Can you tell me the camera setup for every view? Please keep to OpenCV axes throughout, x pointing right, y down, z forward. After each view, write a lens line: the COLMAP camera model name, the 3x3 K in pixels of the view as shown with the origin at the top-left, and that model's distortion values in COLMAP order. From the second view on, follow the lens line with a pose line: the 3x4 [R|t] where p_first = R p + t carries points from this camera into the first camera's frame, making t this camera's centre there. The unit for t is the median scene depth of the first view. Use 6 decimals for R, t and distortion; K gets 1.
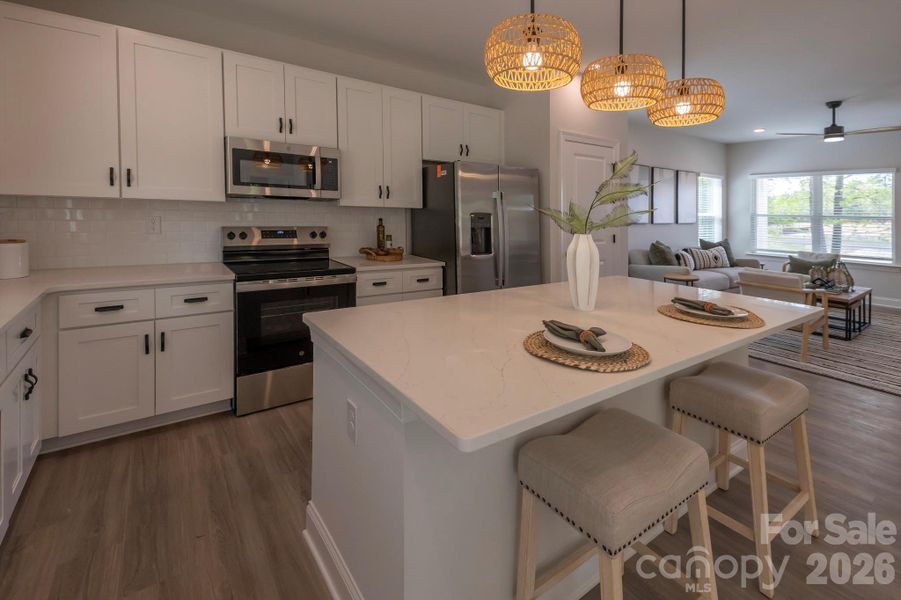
lens RADIAL K [[409.2, 0, 476.9], [0, 409.2, 209.8], [0, 0, 1]] dist [0.019786, -0.000779]
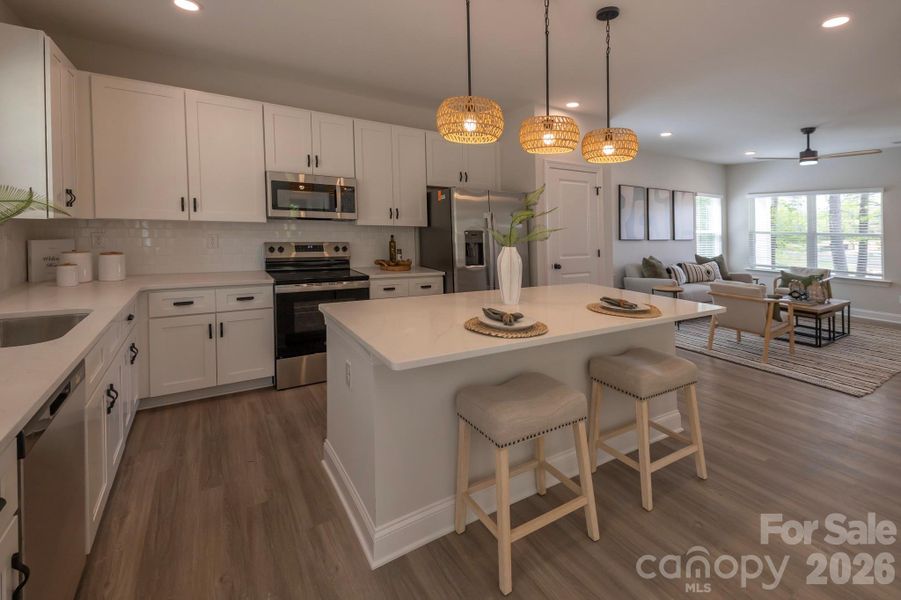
lens RADIAL K [[397.8, 0, 481.9], [0, 397.8, 233.8], [0, 0, 1]] dist [0.016940, 0.000190]
pose [[0.998081, -0.000744, -0.061914, 0.114087], [0.001779, 0.999860, 0.016662, -0.004125], [0.061893, -0.016740, 0.997942, -0.167548]]
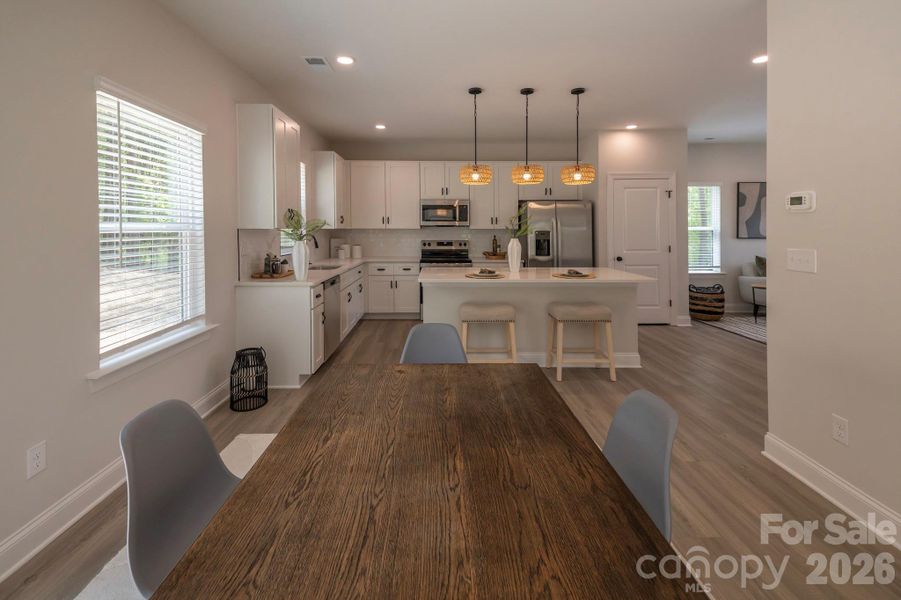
lens RADIAL K [[384.0, 0, 453.4], [0, 384.0, 230.7], [0, 0, 1]] dist [0.027794, -0.000764]
pose [[0.817196, -0.023865, -0.575865, 0.685558], [0.021214, 0.999711, -0.011327, 0.016875], [0.575969, -0.002960, 0.817466, -0.564995]]
